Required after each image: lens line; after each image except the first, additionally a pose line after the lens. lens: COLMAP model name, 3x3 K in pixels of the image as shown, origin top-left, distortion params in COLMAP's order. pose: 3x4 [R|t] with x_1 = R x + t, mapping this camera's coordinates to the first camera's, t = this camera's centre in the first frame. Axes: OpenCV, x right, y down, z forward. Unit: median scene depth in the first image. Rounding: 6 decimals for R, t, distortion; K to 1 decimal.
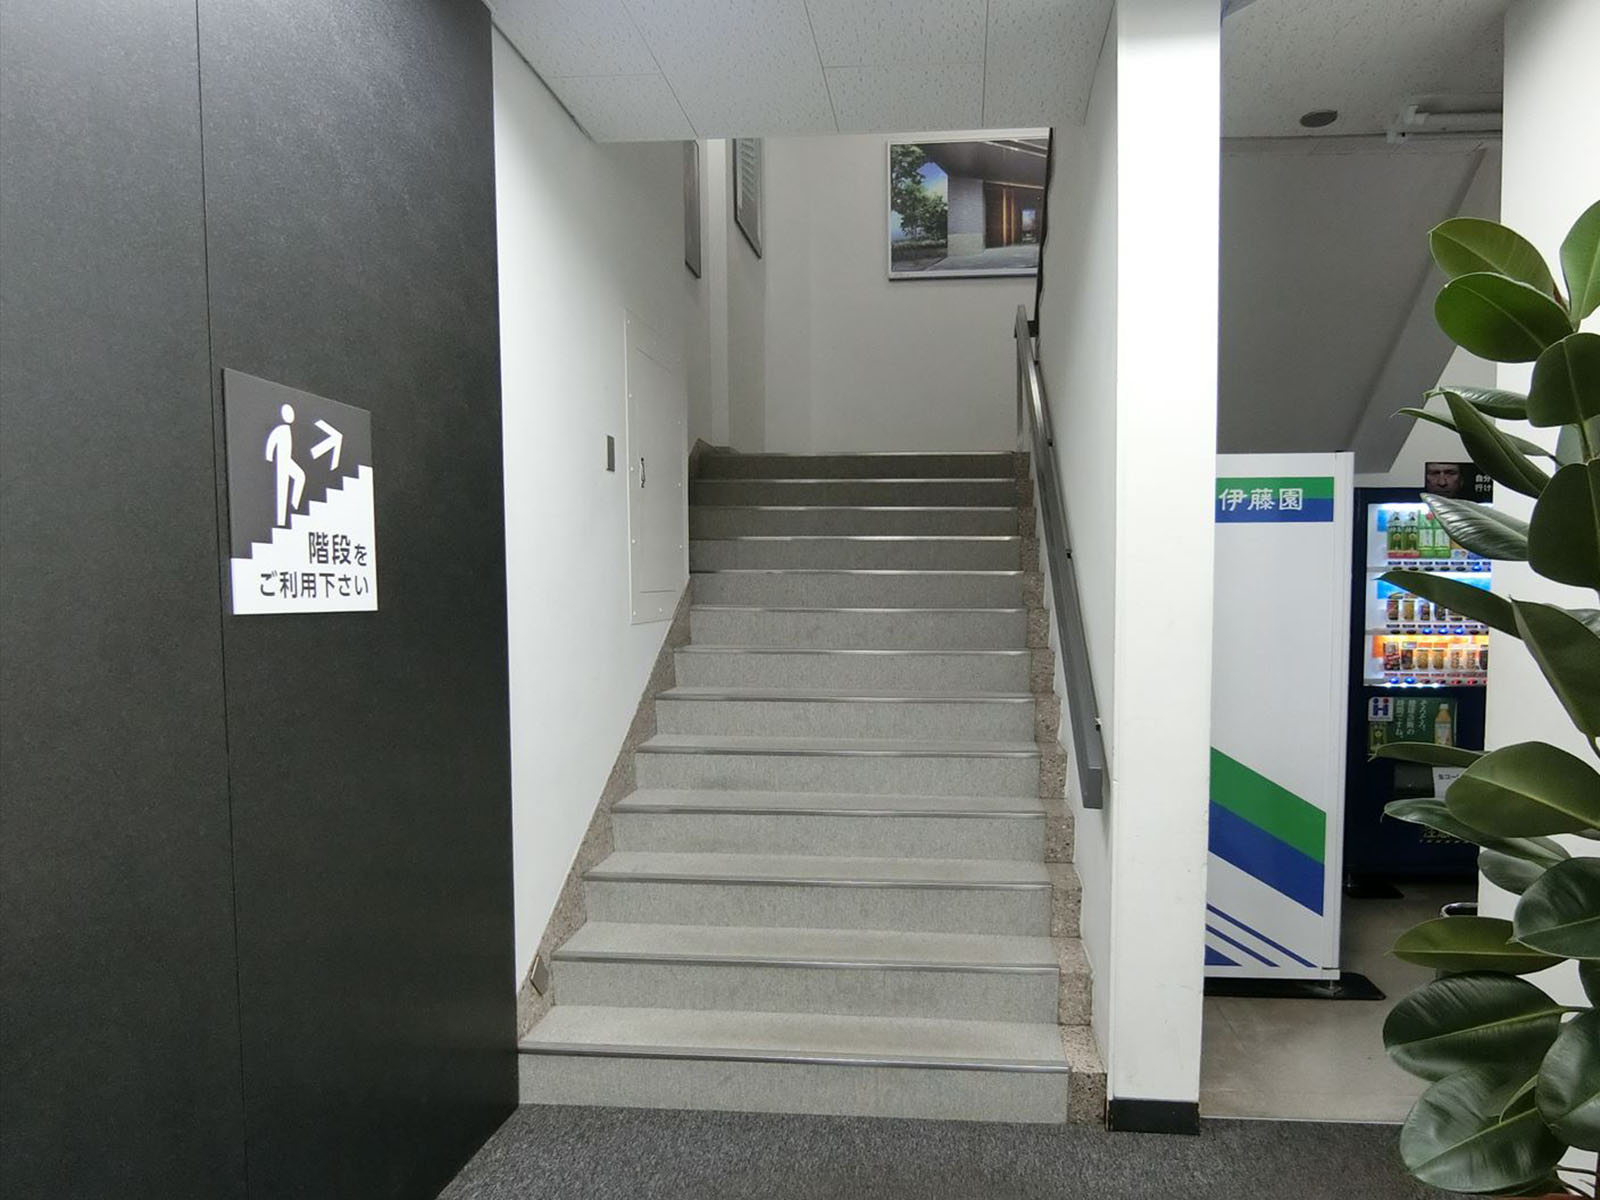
lens RADIAL K [[921.2, 0, 800.0], [0, 921.2, 600.0], [0, 0, 1]] dist [-0.002117, -0.000543]
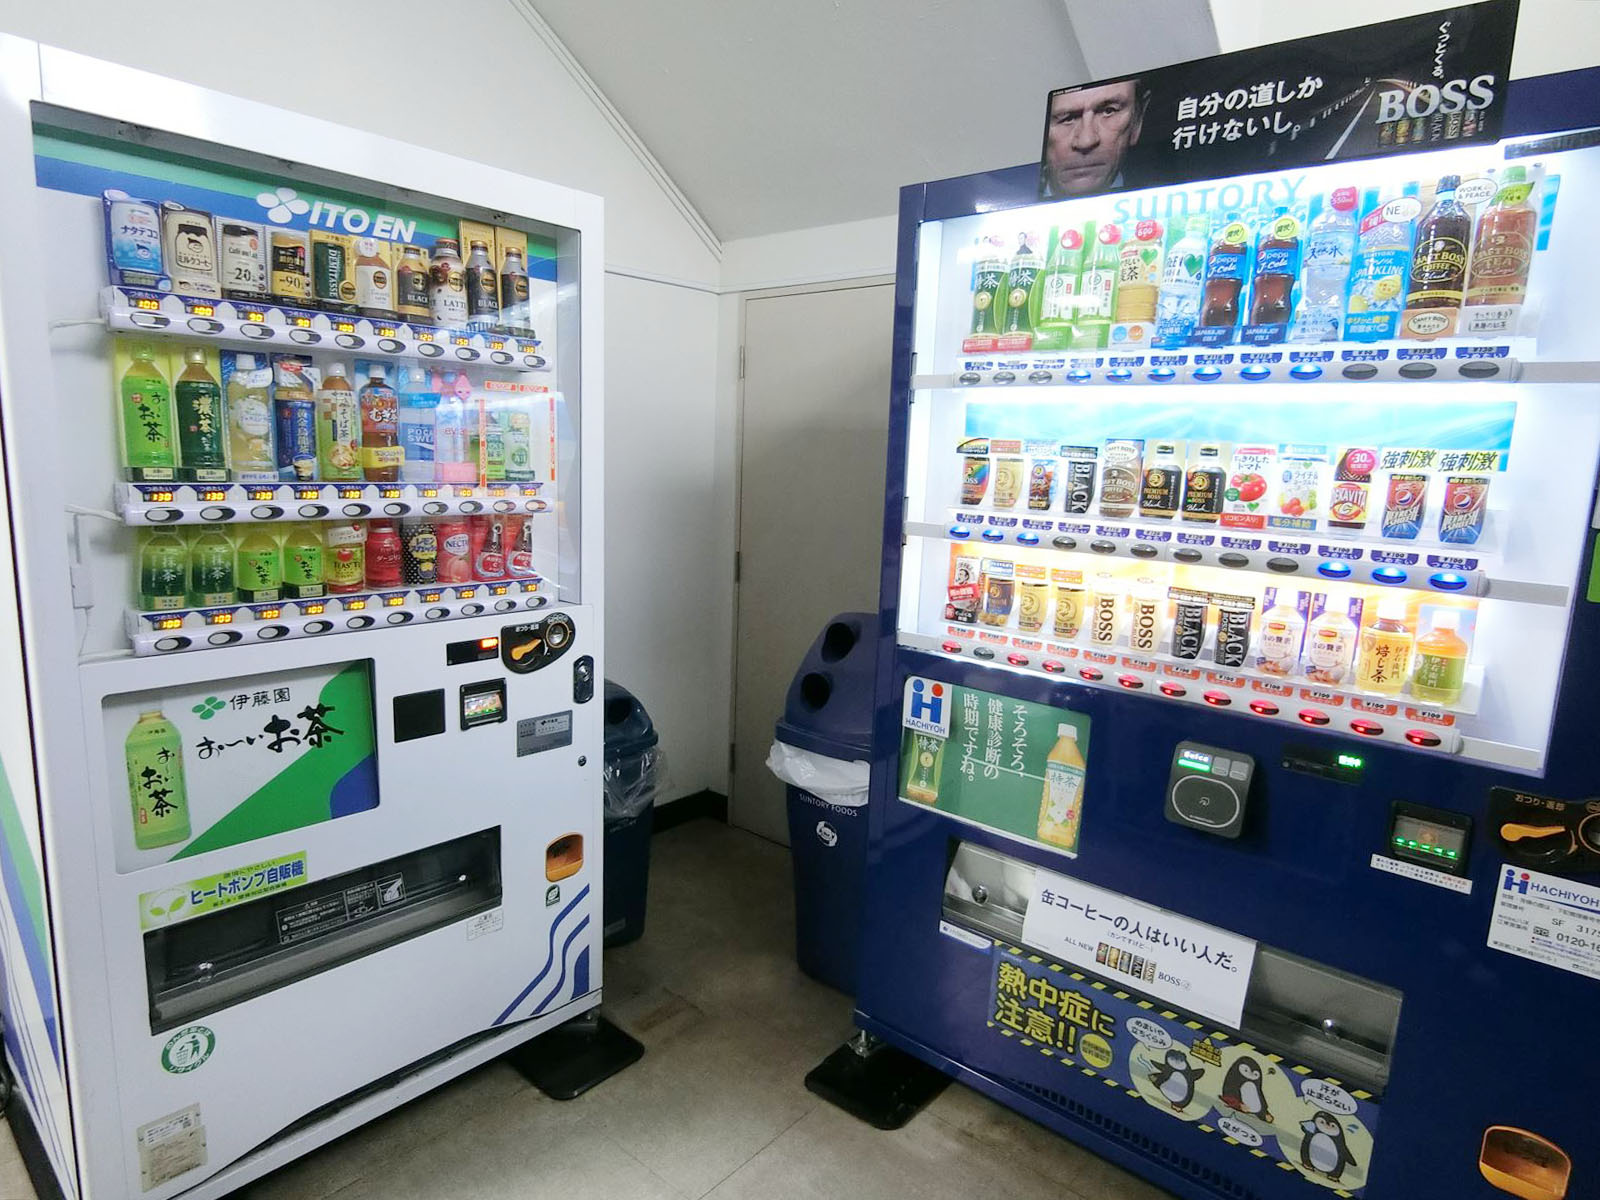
lens RADIAL K [[921.2, 0, 800.0], [0, 921.2, 600.0], [0, 0, 1]] dist [-0.002117, -0.000543]
pose [[0.792144, 0.125664, -0.597257, 0.840471], [-0.069672, 0.990796, 0.116059, 0.021522], [0.606344, -0.050324, 0.793608, 0.615987]]
